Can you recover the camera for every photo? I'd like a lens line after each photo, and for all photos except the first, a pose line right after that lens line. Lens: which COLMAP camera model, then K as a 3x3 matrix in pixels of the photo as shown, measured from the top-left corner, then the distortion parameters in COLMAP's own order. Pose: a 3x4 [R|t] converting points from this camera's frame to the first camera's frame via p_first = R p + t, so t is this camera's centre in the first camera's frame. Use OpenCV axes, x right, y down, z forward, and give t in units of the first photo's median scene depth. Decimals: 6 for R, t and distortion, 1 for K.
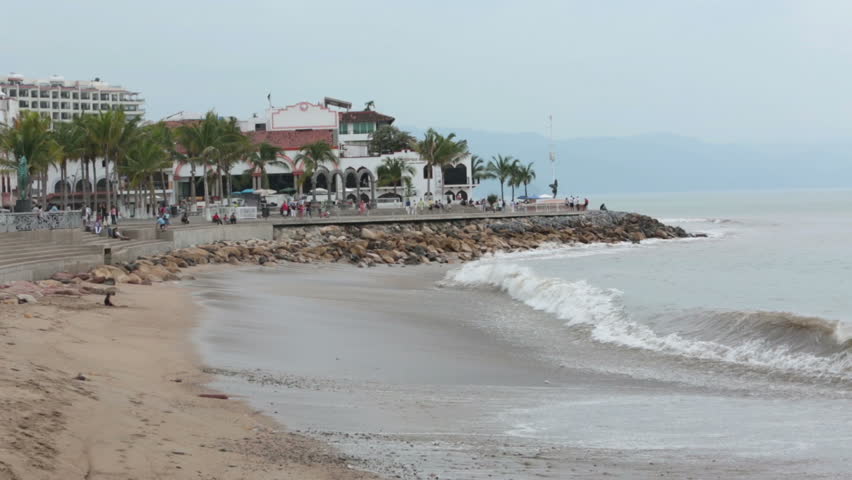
lens RADIAL K [[1730.9, 0, 424.7], [0, 1730.9, 237.1], [0, 0, 1]] dist [-0.305099, 0.000000]
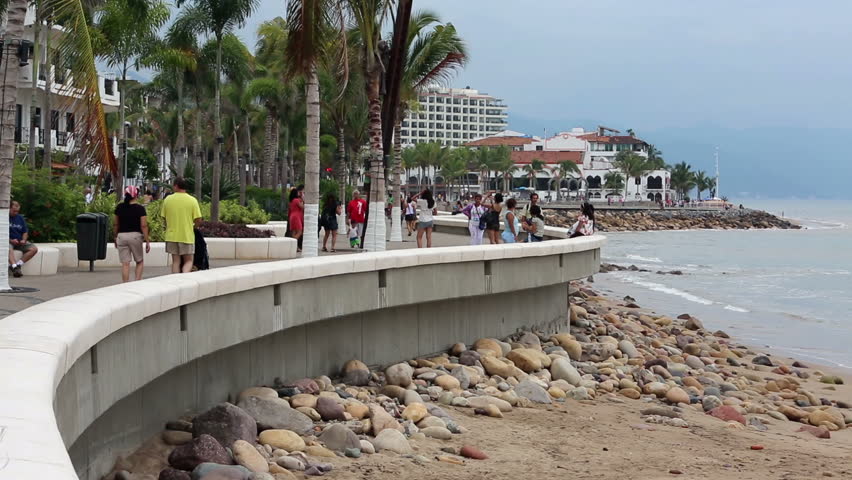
lens RADIAL K [[1730.9, 0, 426.2], [0, 1730.9, 239.8], [0, 0, 1]] dist [-0.305099, 0.000000]
pose [[0.974327, 0.044356, -0.220724, 0.175267], [-0.043007, 0.999015, 0.010914, 0.008886], [0.220991, -0.001141, 0.975275, -0.639773]]
